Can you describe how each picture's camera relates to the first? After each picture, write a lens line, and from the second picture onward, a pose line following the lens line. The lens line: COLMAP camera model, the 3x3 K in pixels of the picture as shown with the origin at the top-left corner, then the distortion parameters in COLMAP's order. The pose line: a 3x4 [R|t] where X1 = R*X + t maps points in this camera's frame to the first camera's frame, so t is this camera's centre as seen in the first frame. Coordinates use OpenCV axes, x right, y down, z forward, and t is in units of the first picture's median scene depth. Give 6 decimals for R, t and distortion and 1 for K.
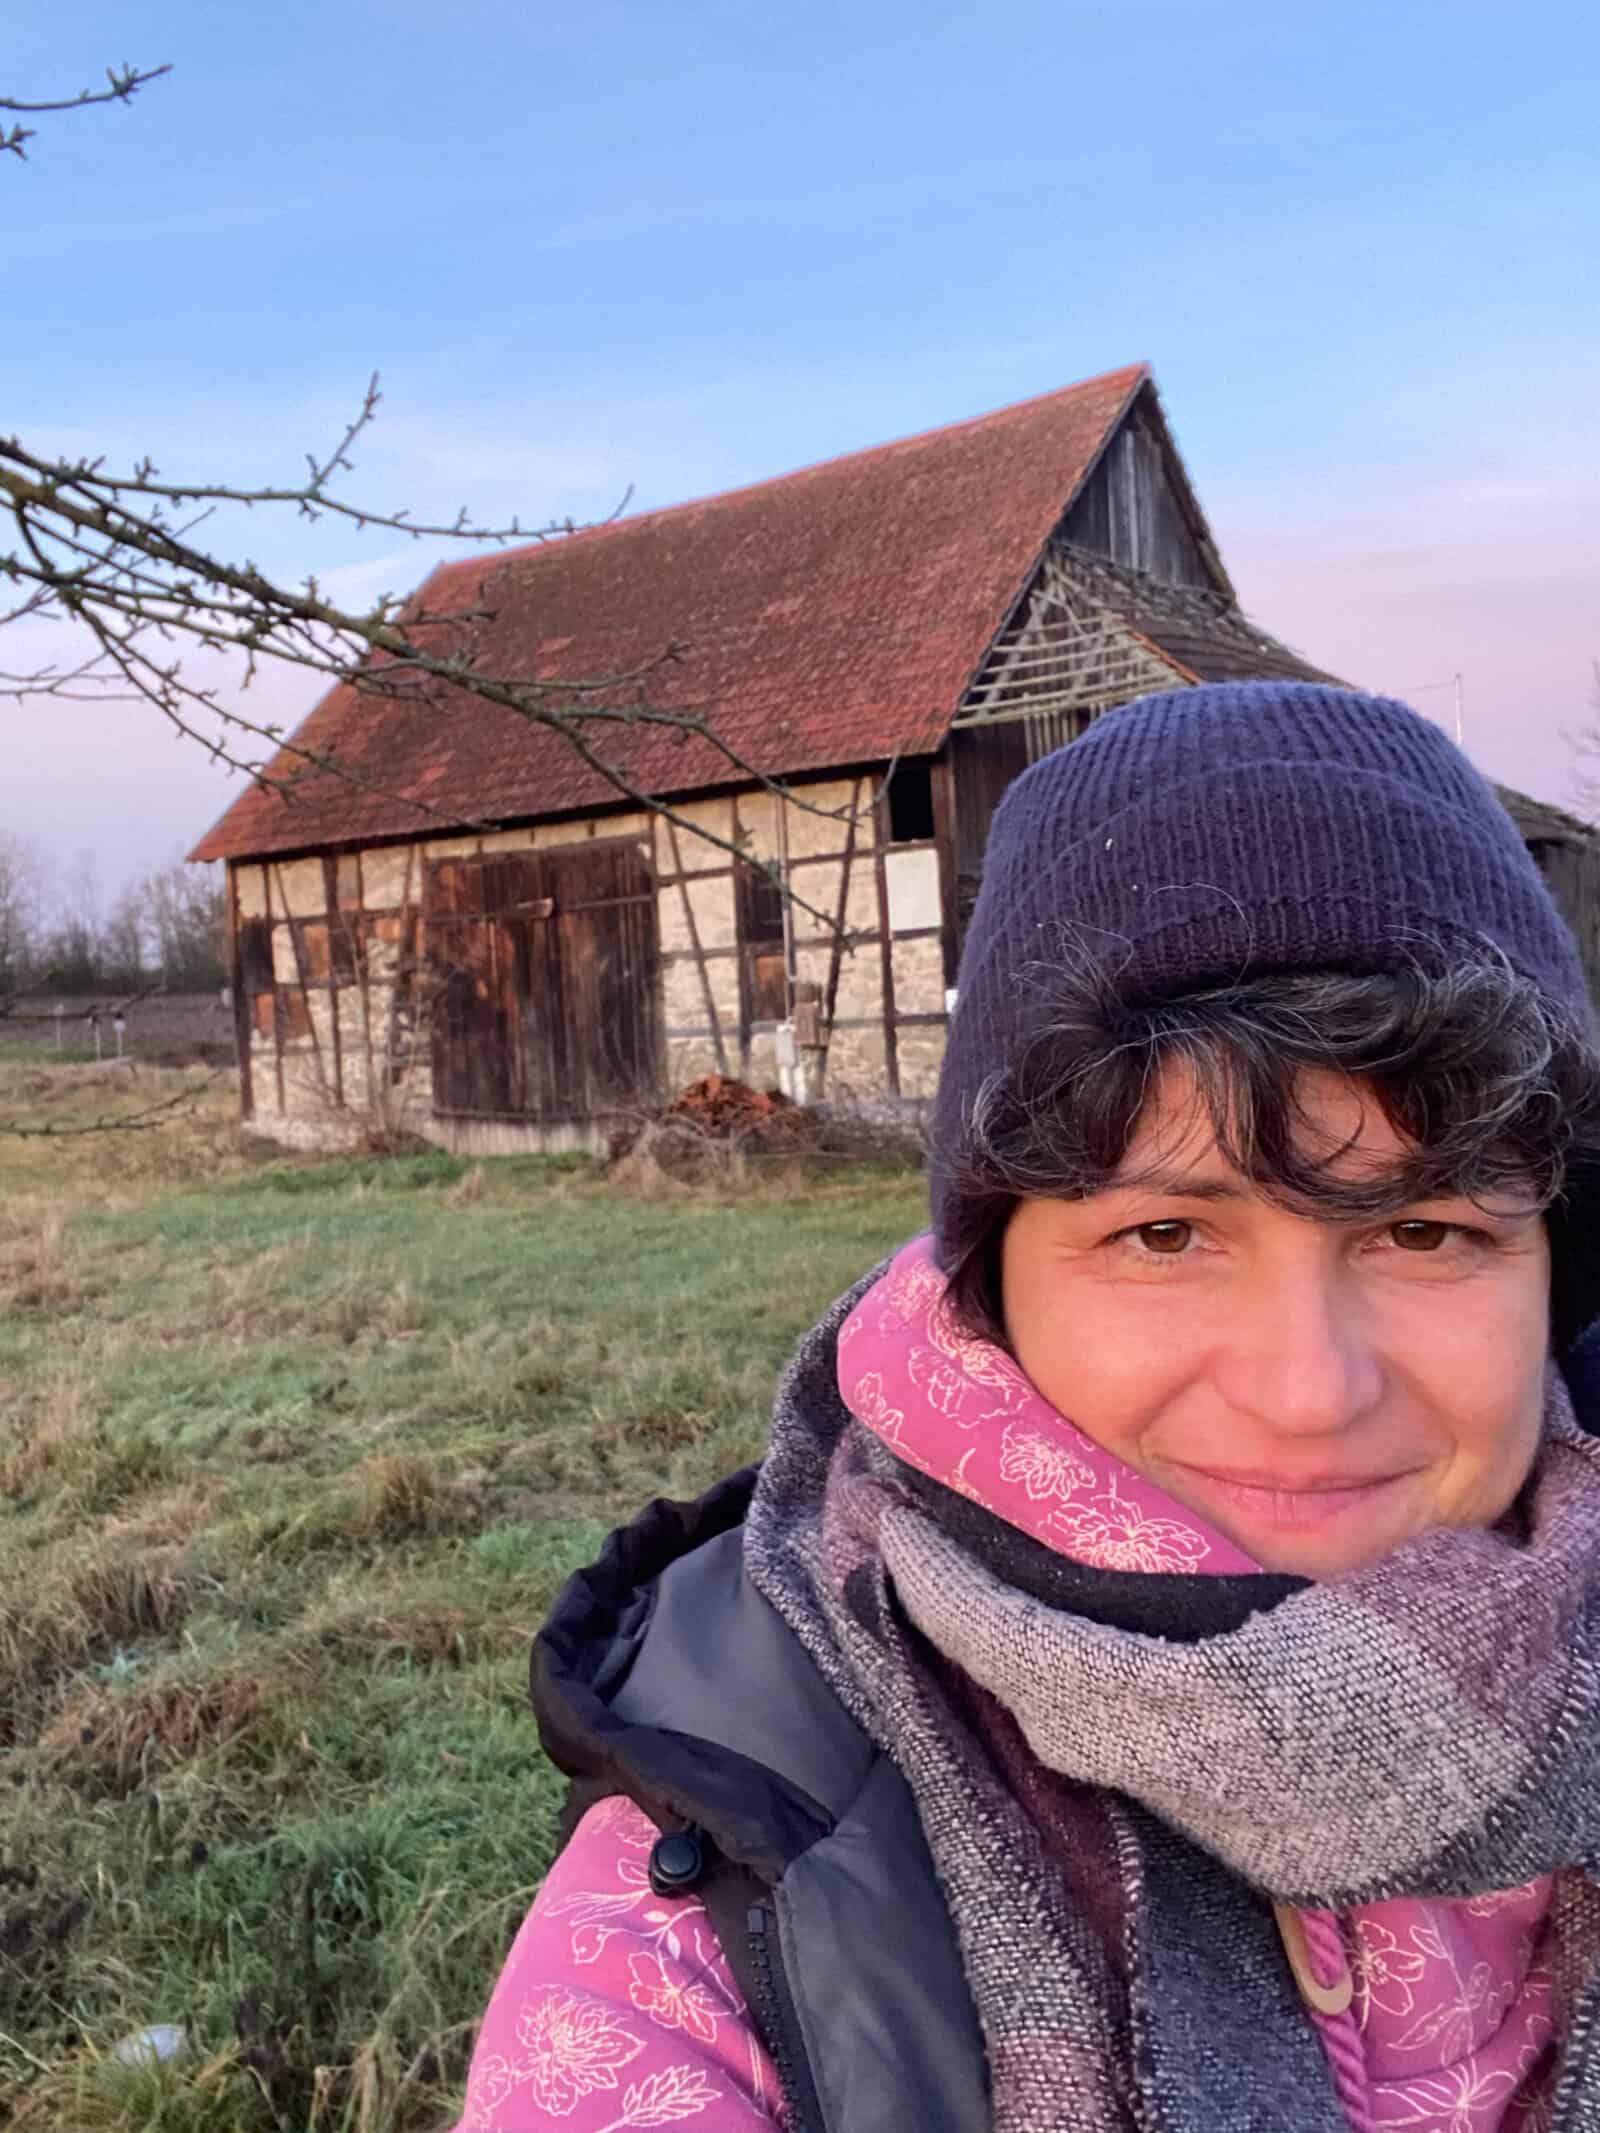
lens RADIAL K [[1864.0, 0, 800.3], [0, 1864.0, 1071.5], [0, 0, 1]] dist [0.031113, -0.008821]
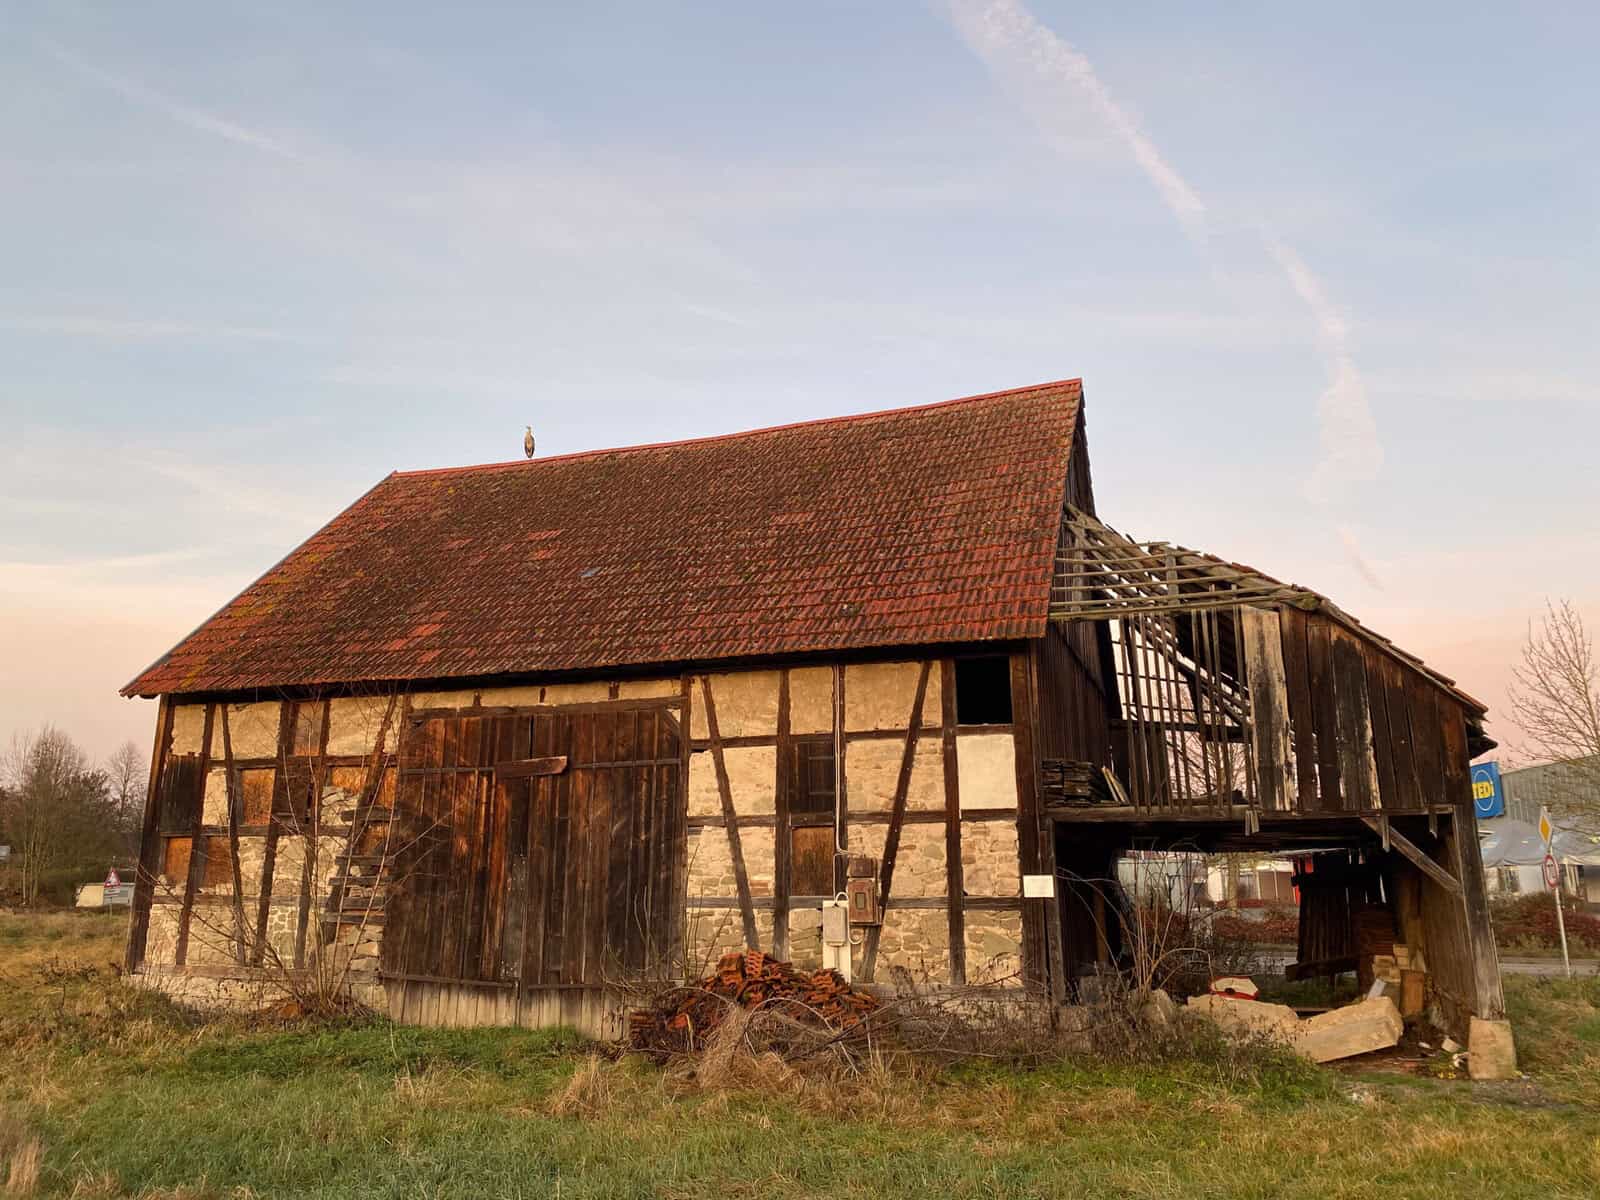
lens RADIAL K [[1198.6, 0, 802.8], [0, 1198.6, 593.7], [0, 0, 1]] dist [0.026916, -0.025574]
pose [[0.951976, 0.133280, 0.275640, -0.200467], [-0.048753, 0.954780, -0.293287, 0.006331], [-0.302265, 0.265764, 0.915426, 0.355198]]
